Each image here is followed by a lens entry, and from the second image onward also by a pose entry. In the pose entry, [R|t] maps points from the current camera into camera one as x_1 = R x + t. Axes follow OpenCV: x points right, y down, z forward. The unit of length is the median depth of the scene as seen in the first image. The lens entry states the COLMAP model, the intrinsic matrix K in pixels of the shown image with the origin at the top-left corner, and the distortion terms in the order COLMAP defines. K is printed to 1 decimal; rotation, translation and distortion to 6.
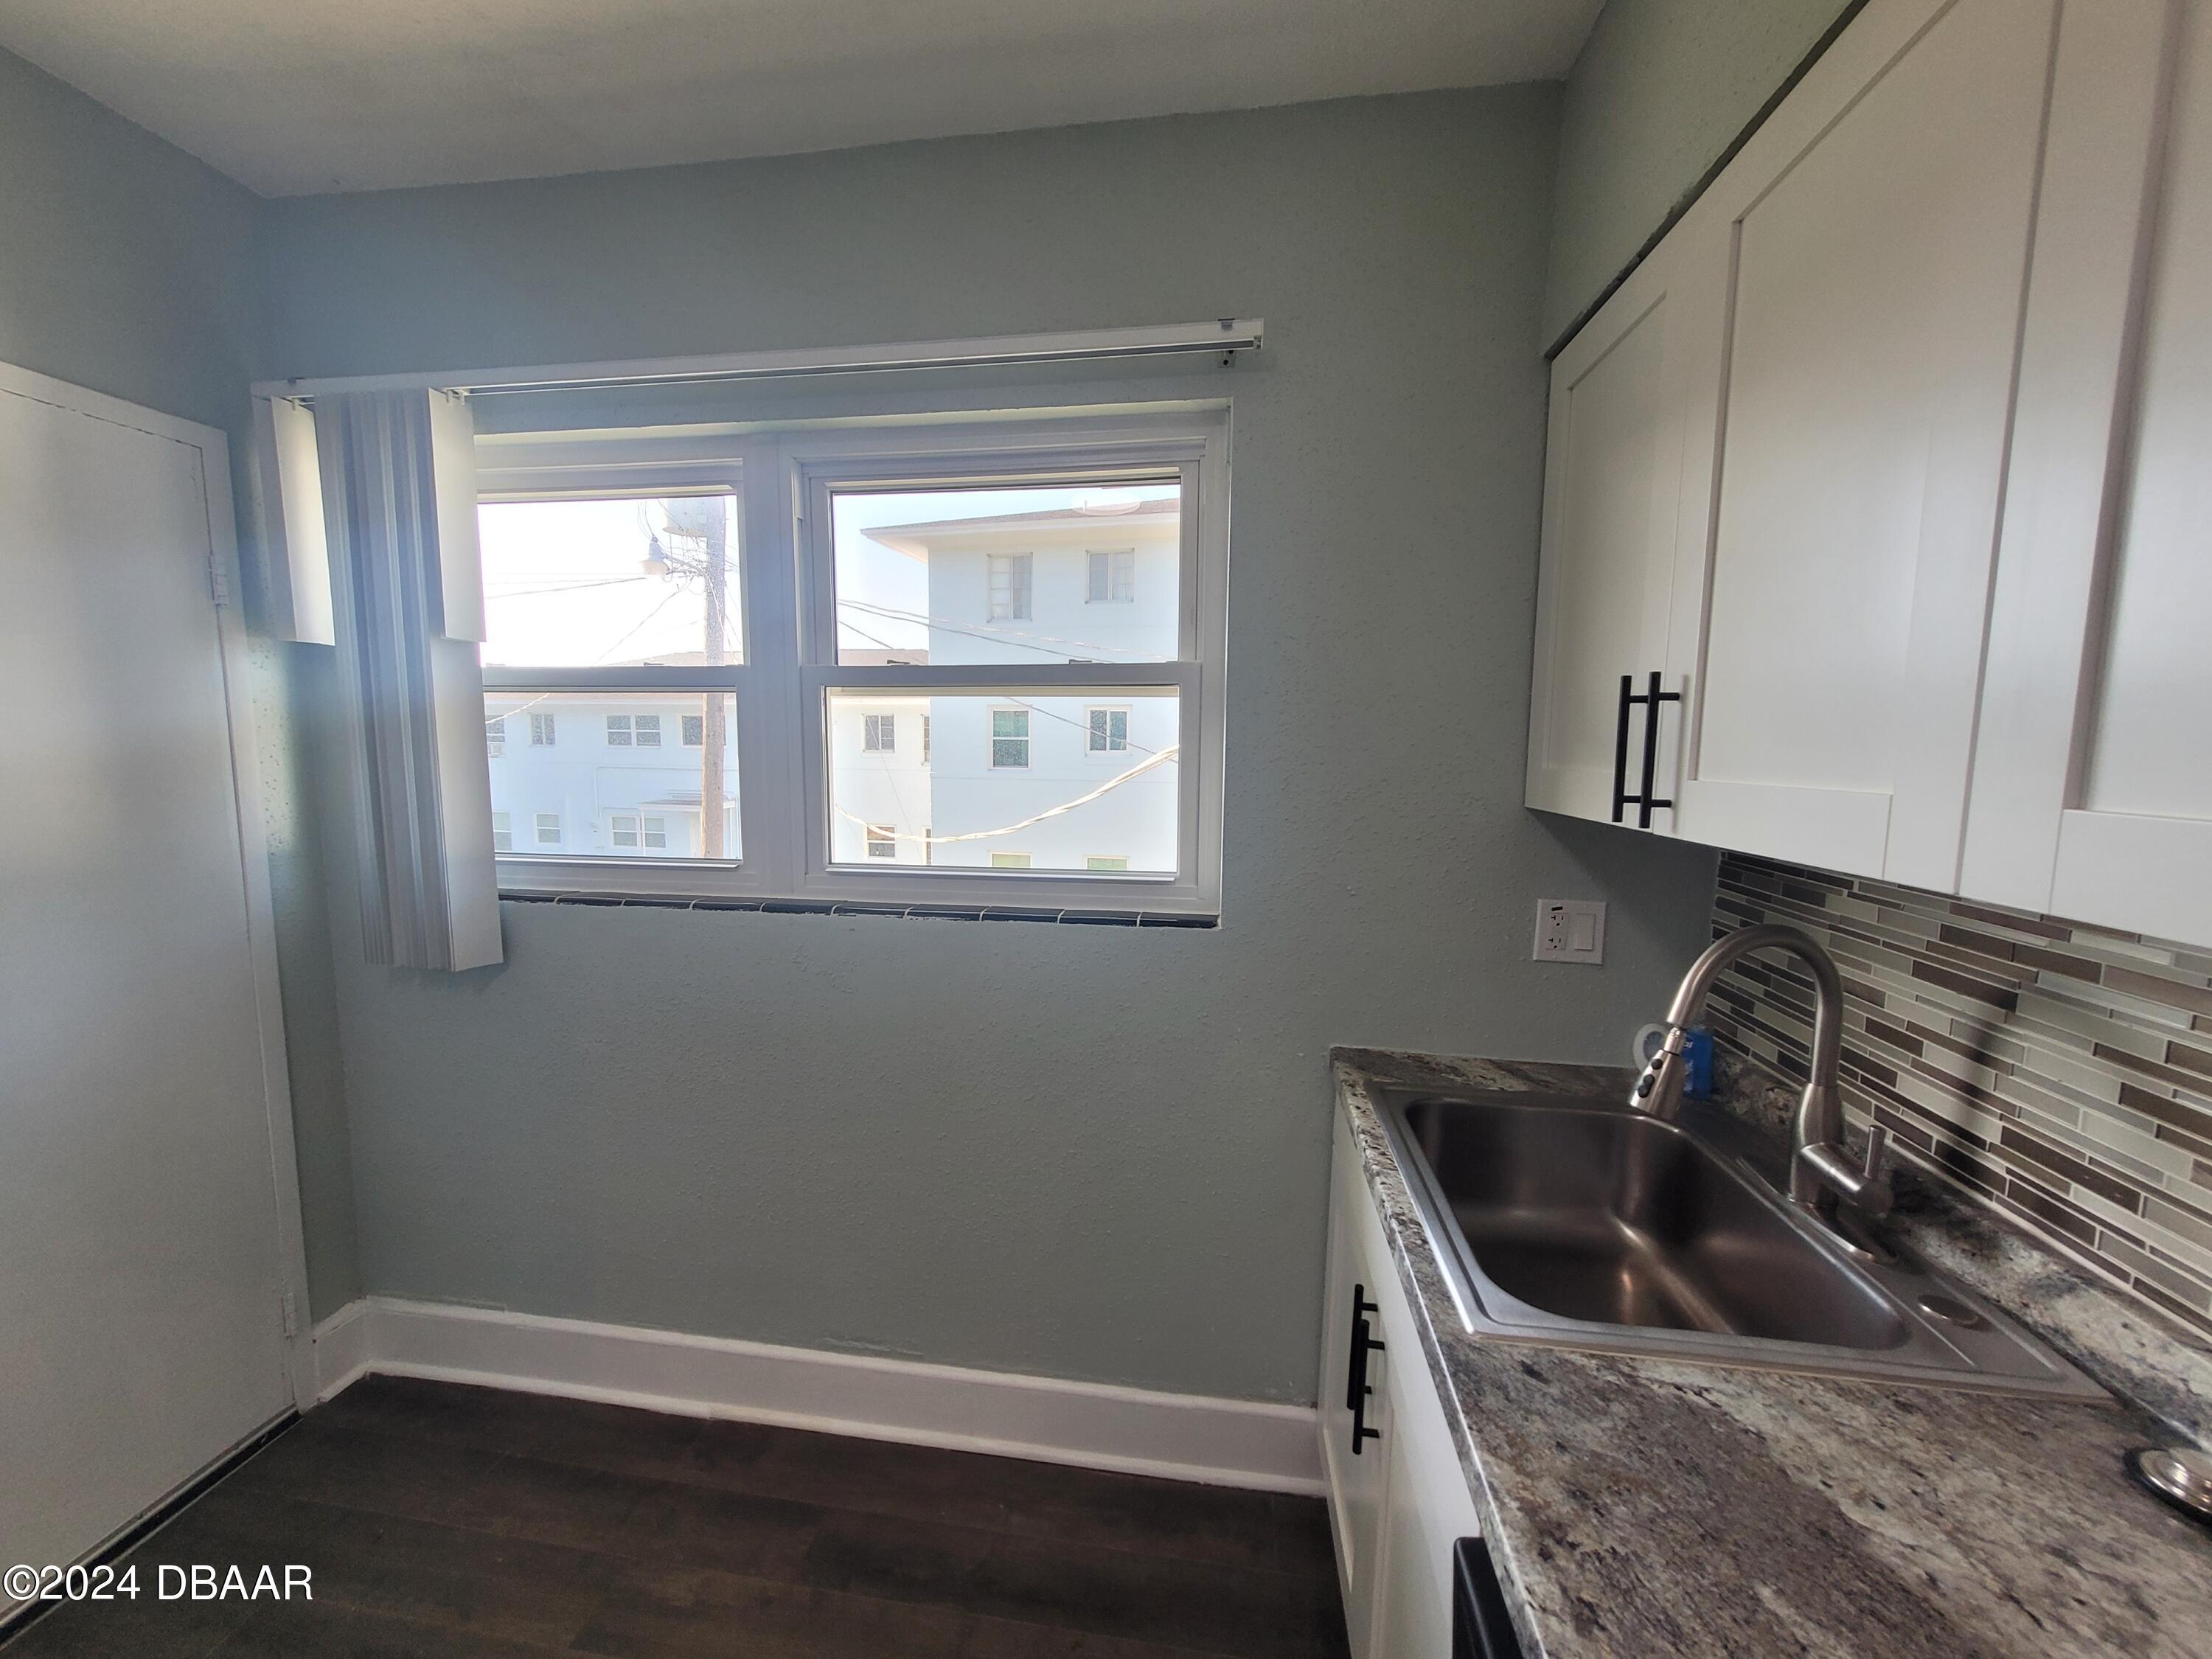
lens RADIAL K [[862.9, 0, 1101.9], [0, 862.9, 839.1], [0, 0, 1]] dist [0.000148, 0.000454]
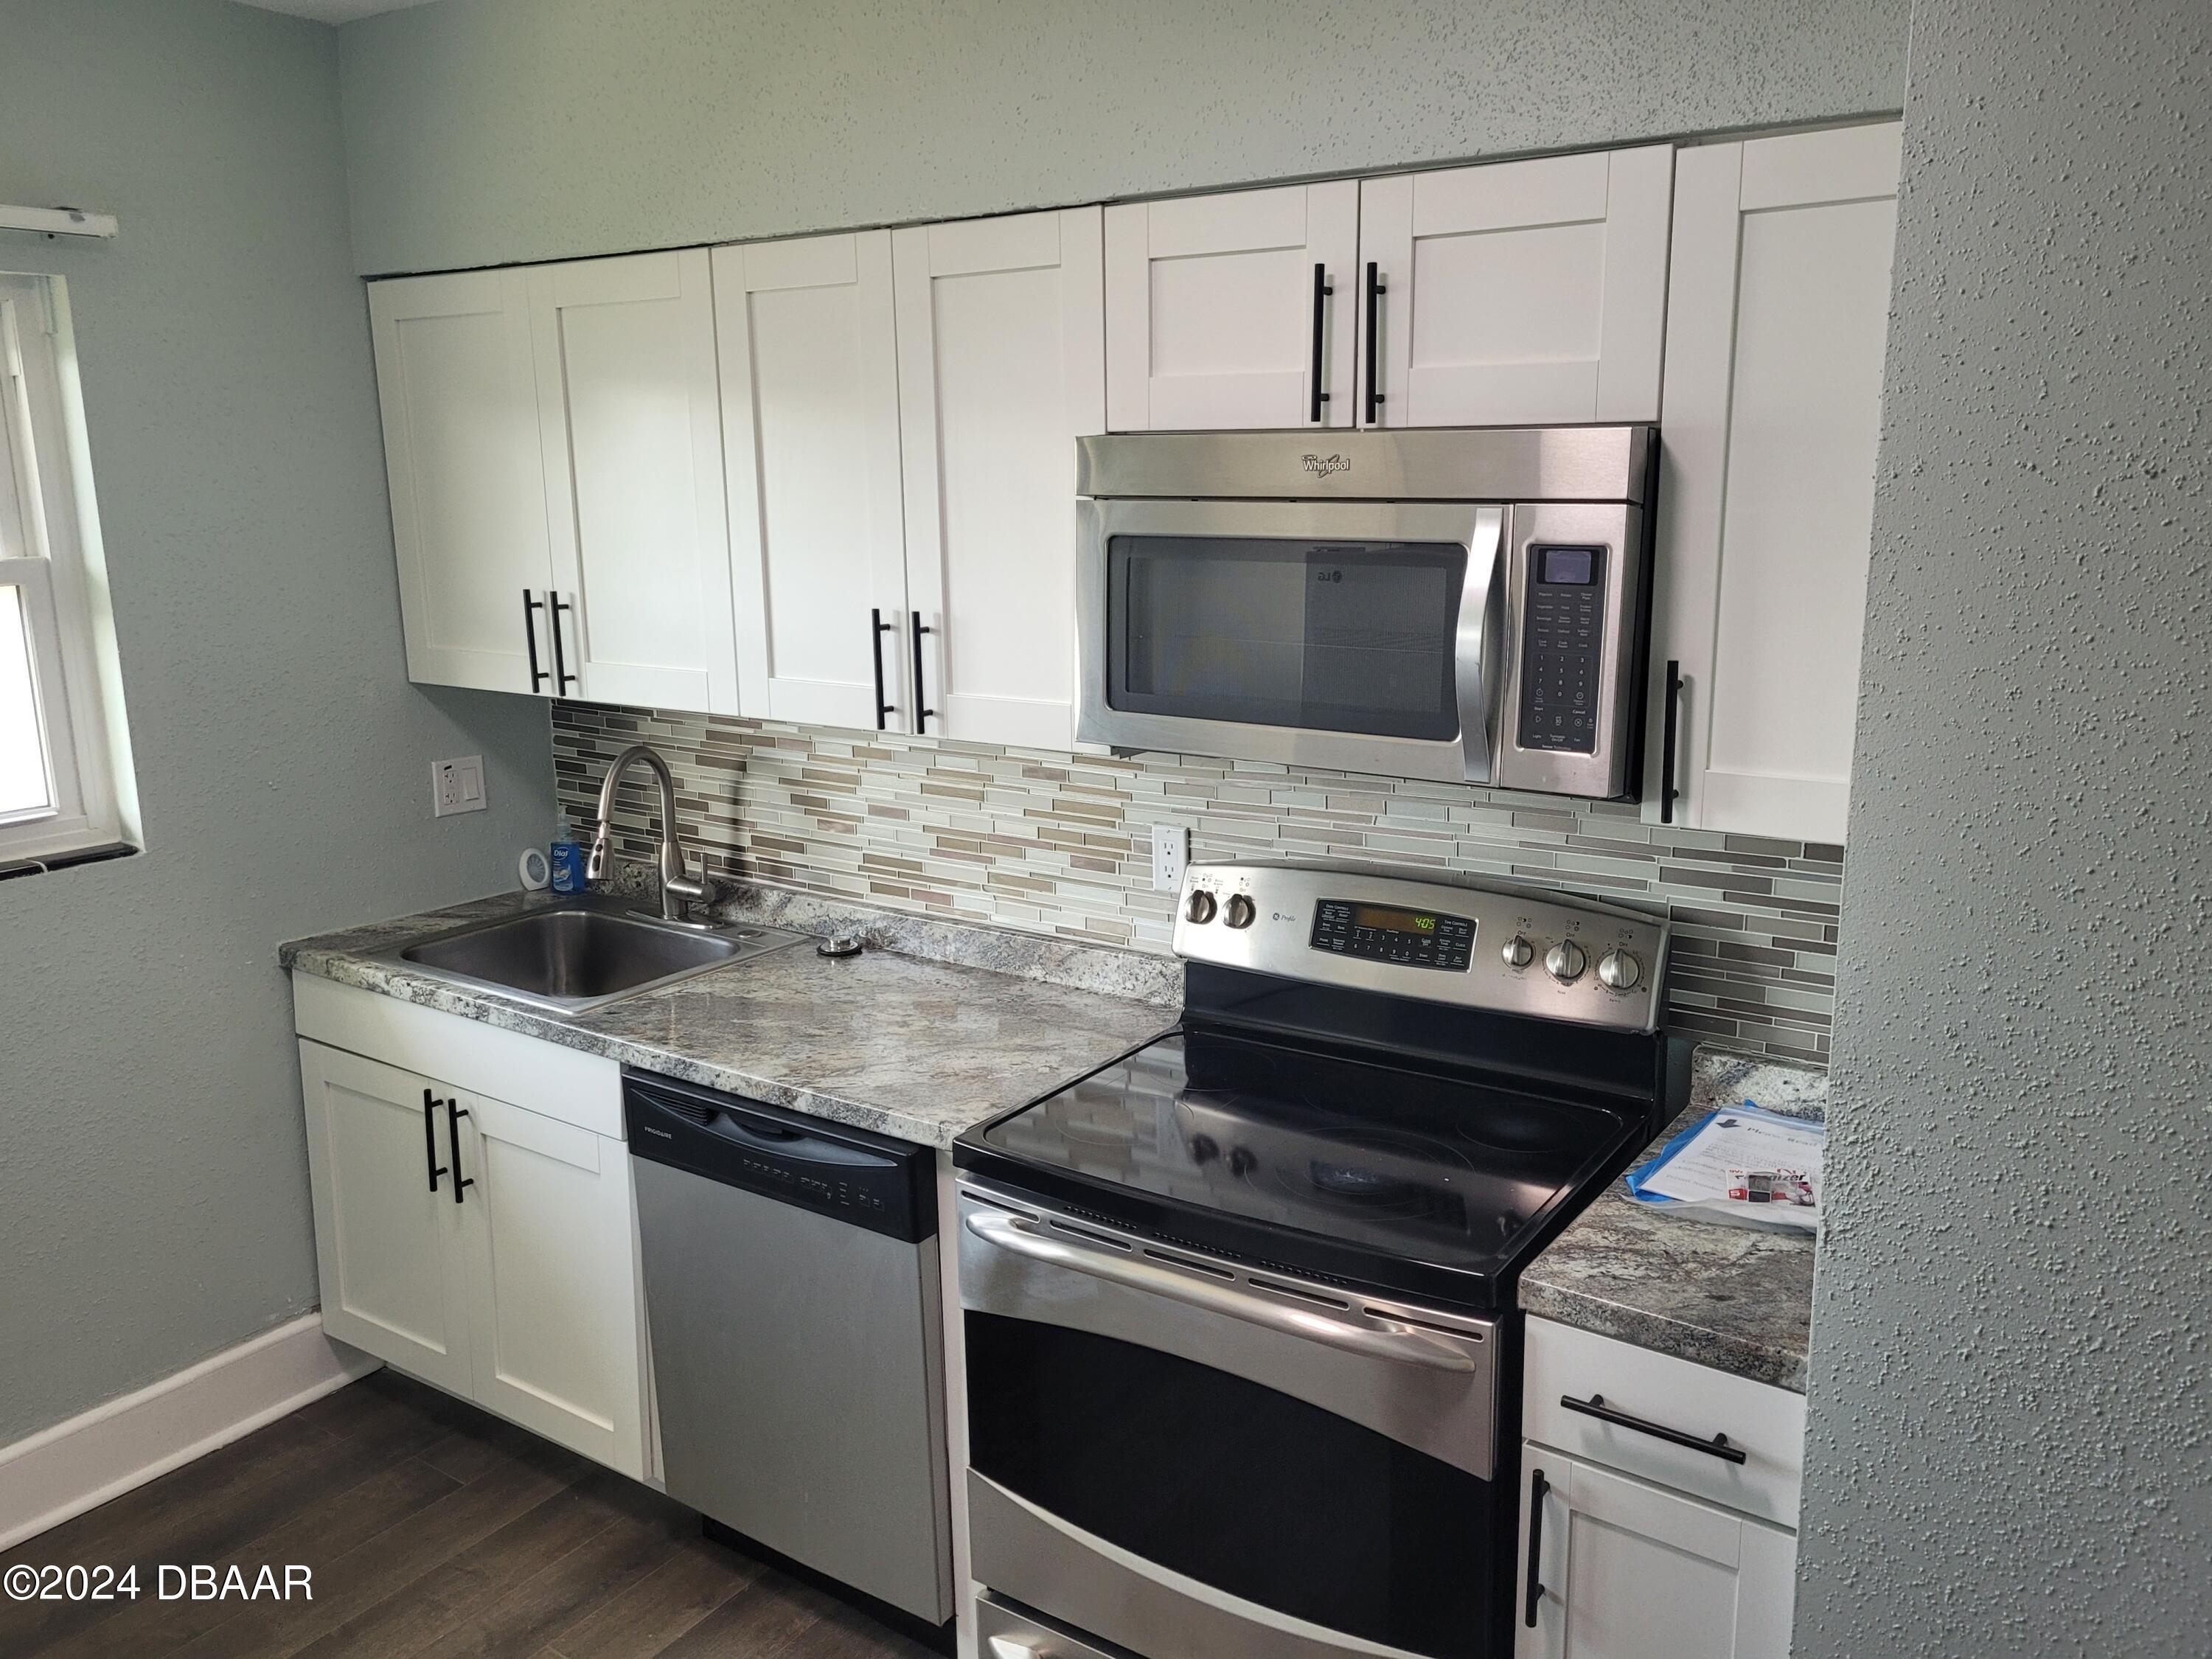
lens RADIAL K [[1658.3, 0, 1118.1], [0, 1658.3, 811.7], [0, 0, 1]] dist [0.041993, -0.007795]
pose [[0.436273, -0.193547, 0.878752, -1.469731], [0.112293, 0.980669, 0.160245, -0.164713], [-0.892780, 0.028767, 0.449573, -1.102443]]
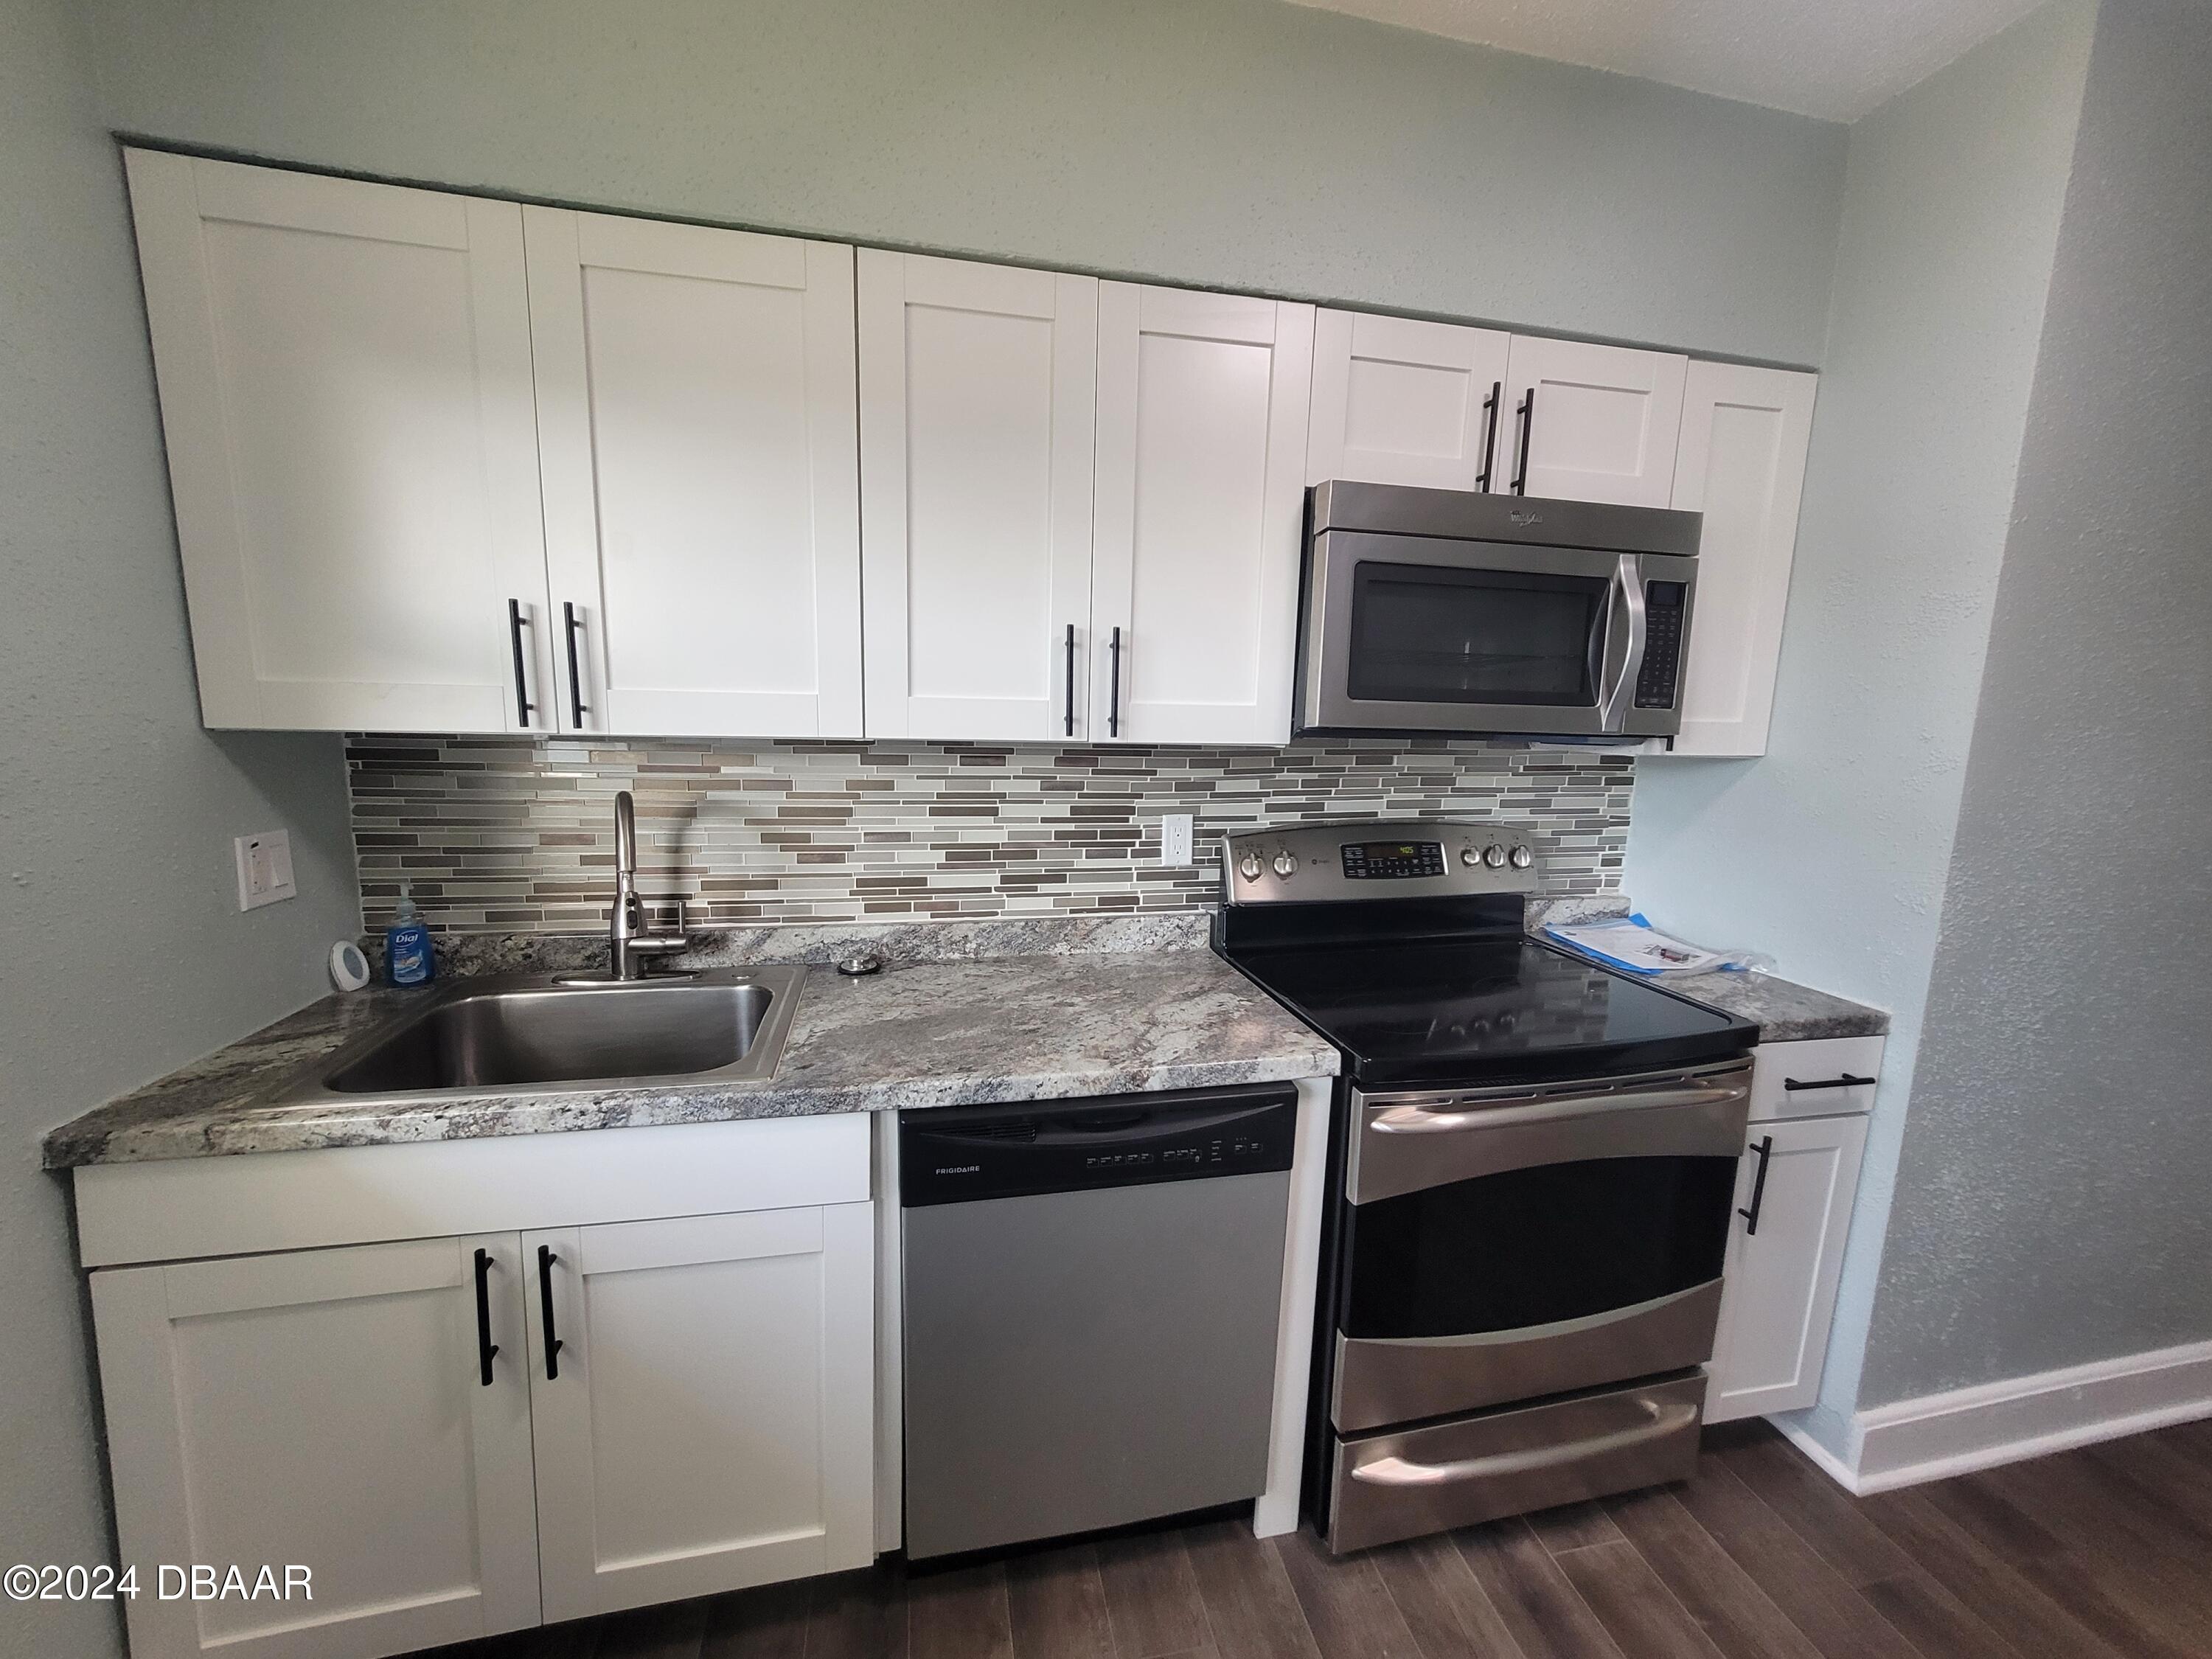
lens RADIAL K [[862.9, 0, 1088.3], [0, 862.9, 833.8], [0, 0, 1]] dist [0.000148, 0.000454]
pose [[-0.344531, -0.157262, 0.925509, -0.794678], [0.076930, 0.977824, 0.194789, -0.049423], [-0.935617, 0.138310, -0.324793, 0.716090]]
